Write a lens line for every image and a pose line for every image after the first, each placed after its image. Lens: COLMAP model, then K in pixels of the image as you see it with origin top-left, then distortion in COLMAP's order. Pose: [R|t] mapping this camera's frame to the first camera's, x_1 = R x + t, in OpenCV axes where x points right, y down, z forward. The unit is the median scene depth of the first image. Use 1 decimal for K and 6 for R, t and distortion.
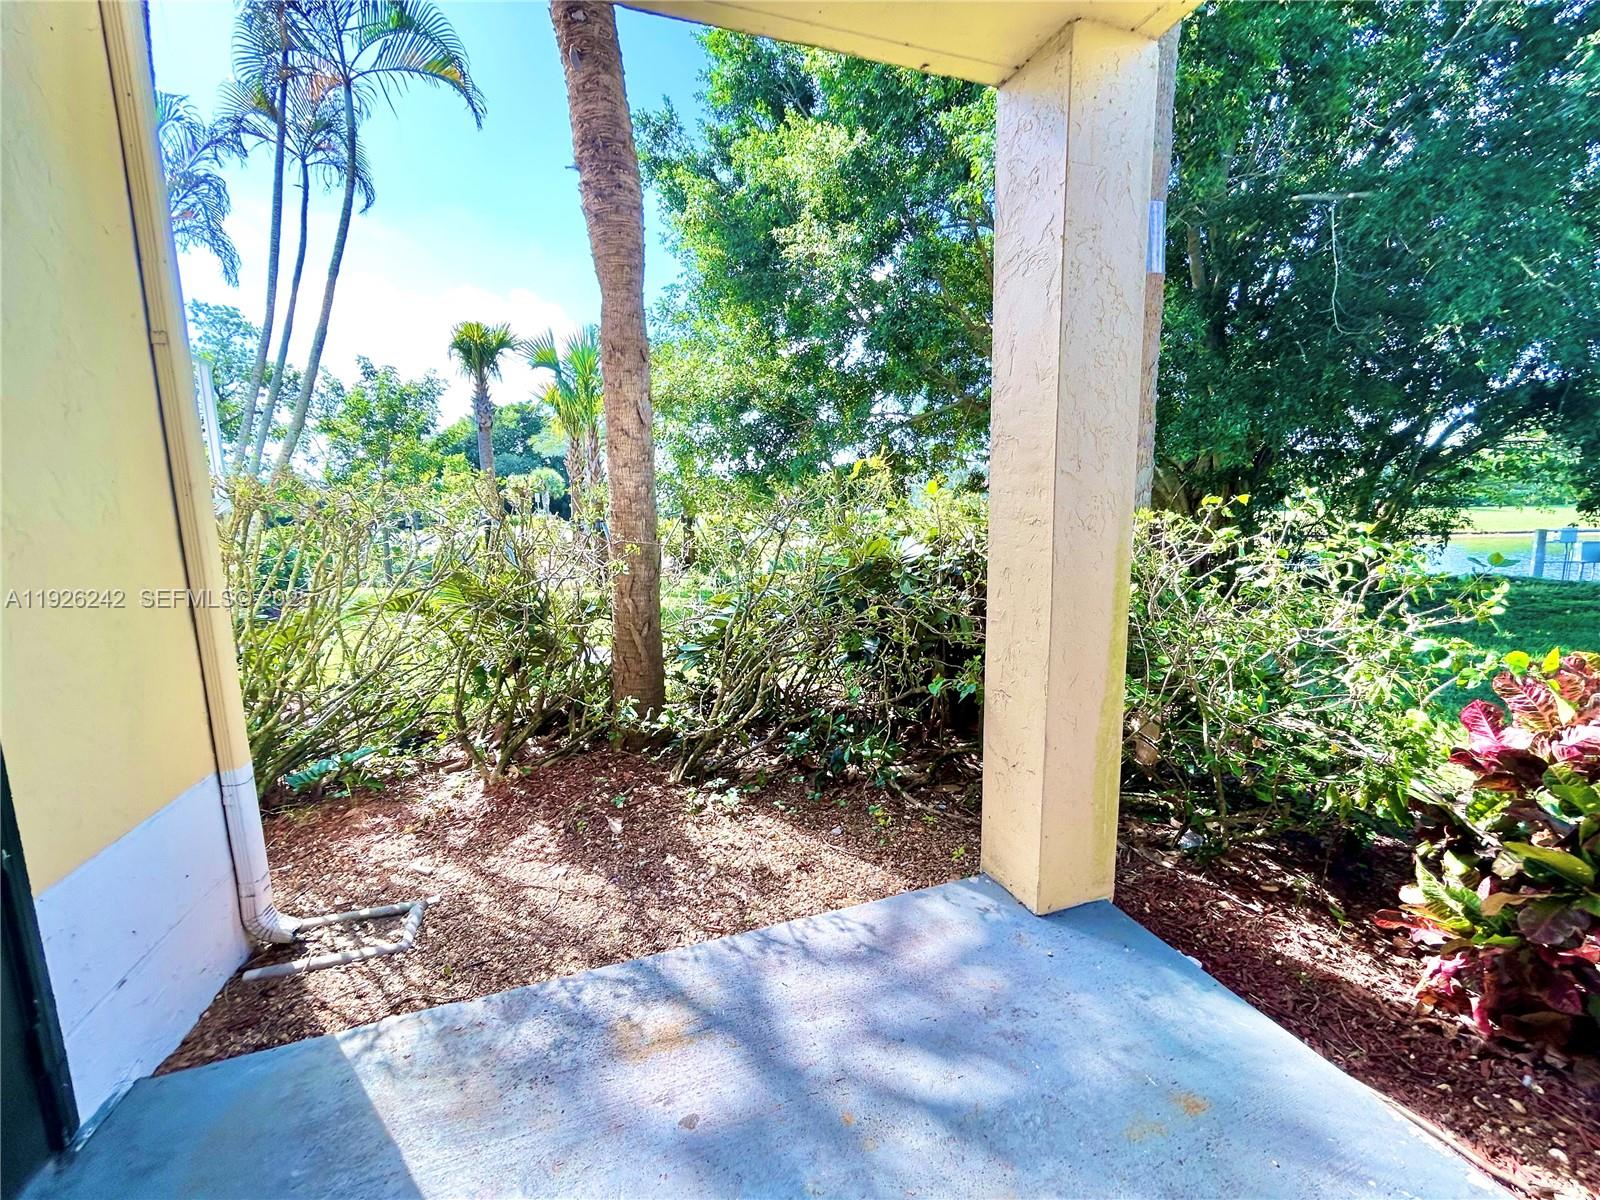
lens RADIAL K [[652.8, 0, 803.1], [0, 652.8, 596.5], [0, 0, 1]] dist [0.001204, 0.000668]
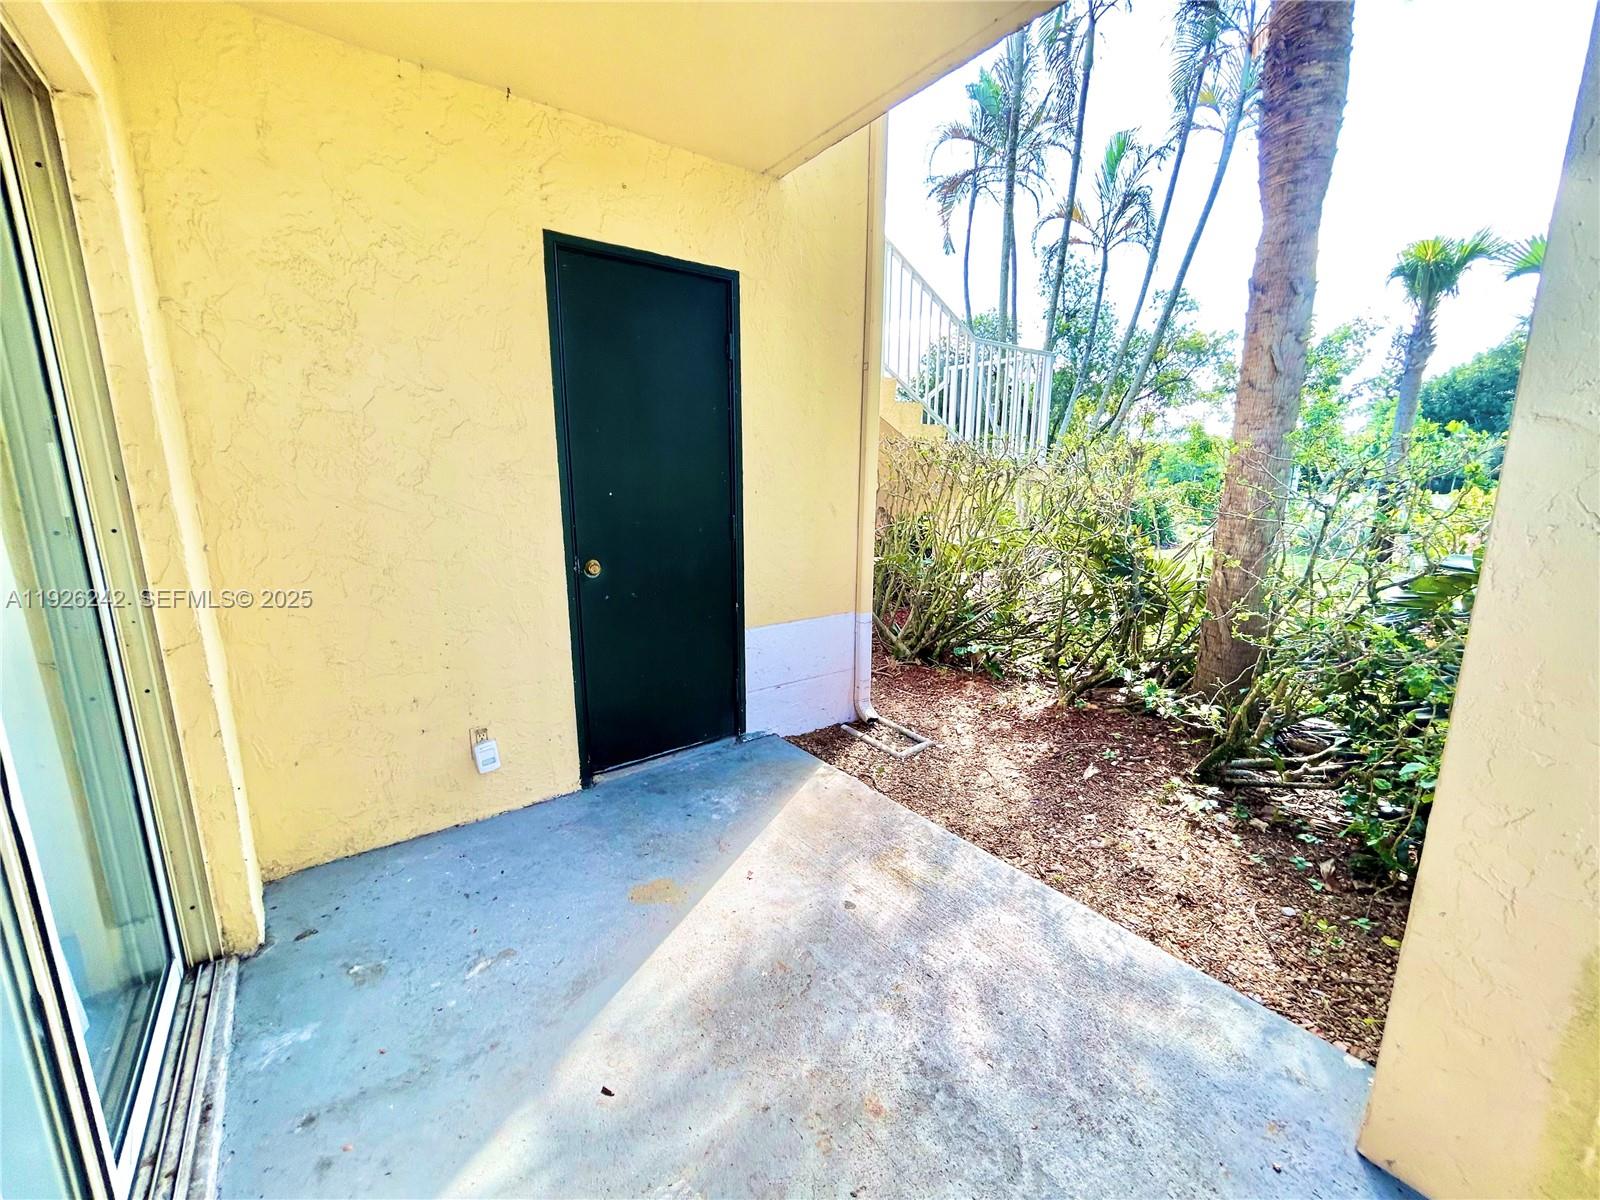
lens RADIAL K [[650.0, 0, 801.6], [0, 650.0, 598.1], [0, 0, 1]] dist [-0.001675, 0.000224]
pose [[0.306251, 0.207670, -0.929023, 0.521368], [-0.145108, 0.974694, 0.170045, -0.038559], [0.940826, 0.082732, 0.328636, 0.205505]]
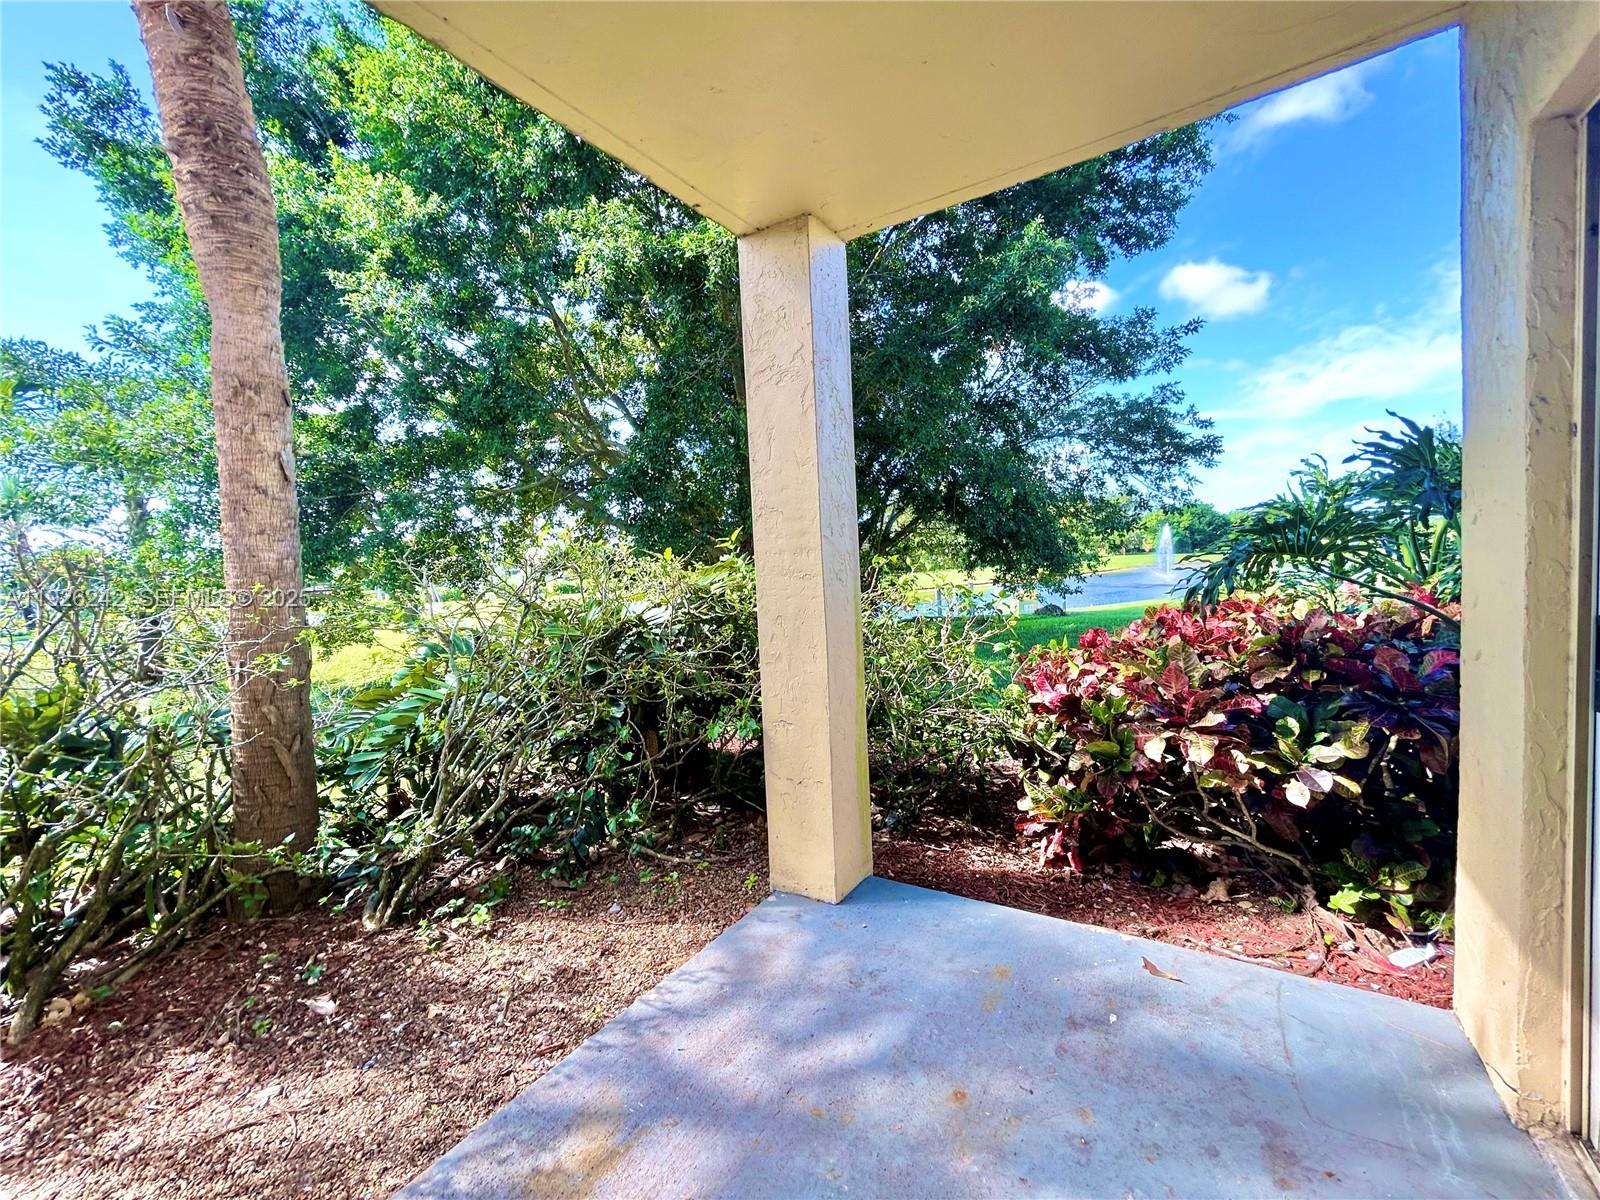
lens RADIAL K [[651.0, 0, 800.0], [0, 651.0, 600.0], [0, 0, 1]] dist [0.001749, 0.001085]
pose [[0.788435, -0.052117, 0.612907, -0.310573], [0.122856, 0.989670, -0.073886, 0.016485], [-0.602725, 0.133554, 0.786693, 0.026650]]
